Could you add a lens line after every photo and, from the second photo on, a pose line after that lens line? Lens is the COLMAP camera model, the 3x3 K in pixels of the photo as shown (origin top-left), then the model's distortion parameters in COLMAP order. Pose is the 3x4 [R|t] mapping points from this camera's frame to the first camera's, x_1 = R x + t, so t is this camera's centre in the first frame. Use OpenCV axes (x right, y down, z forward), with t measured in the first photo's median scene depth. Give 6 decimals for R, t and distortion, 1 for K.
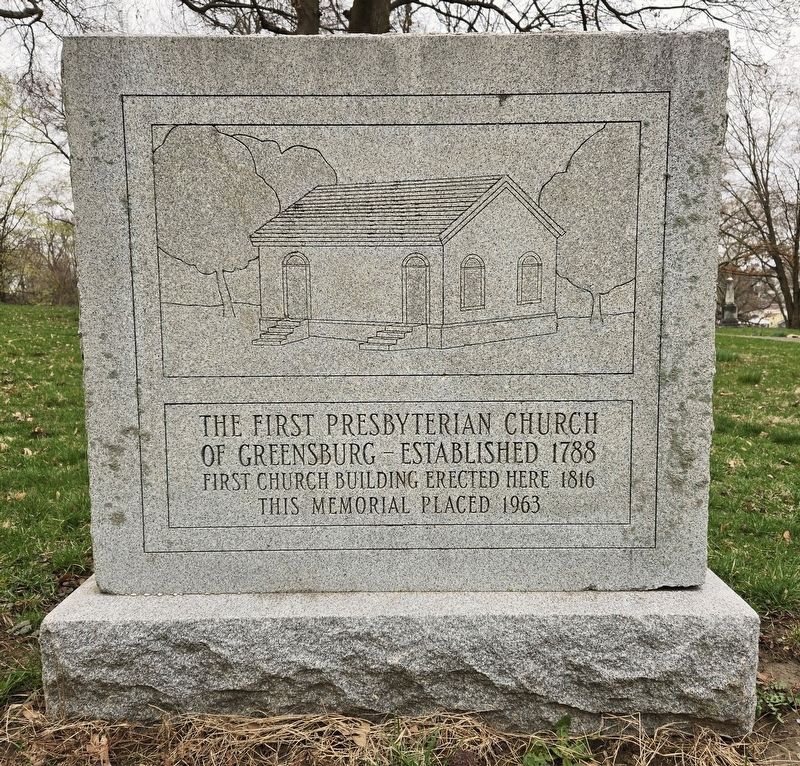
lens RADIAL K [[679.1, 0, 400.2], [0, 679.1, 386.3], [0, 0, 1]] dist [0.018940, -0.000999]
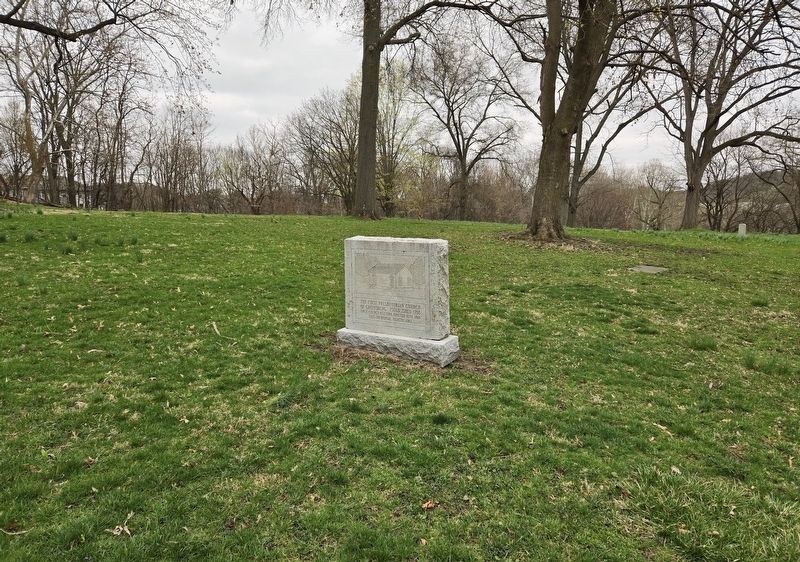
lens RADIAL K [[552.6, 0, 400.1], [0, 552.6, 280.2], [0, 0, 1]] dist [-0.001461, -0.000043]
pose [[0.868436, 0.074222, -0.490214, 2.357792], [-0.065107, 0.997241, 0.035648, -0.321536], [0.491507, 0.000958, 0.870873, -3.033845]]
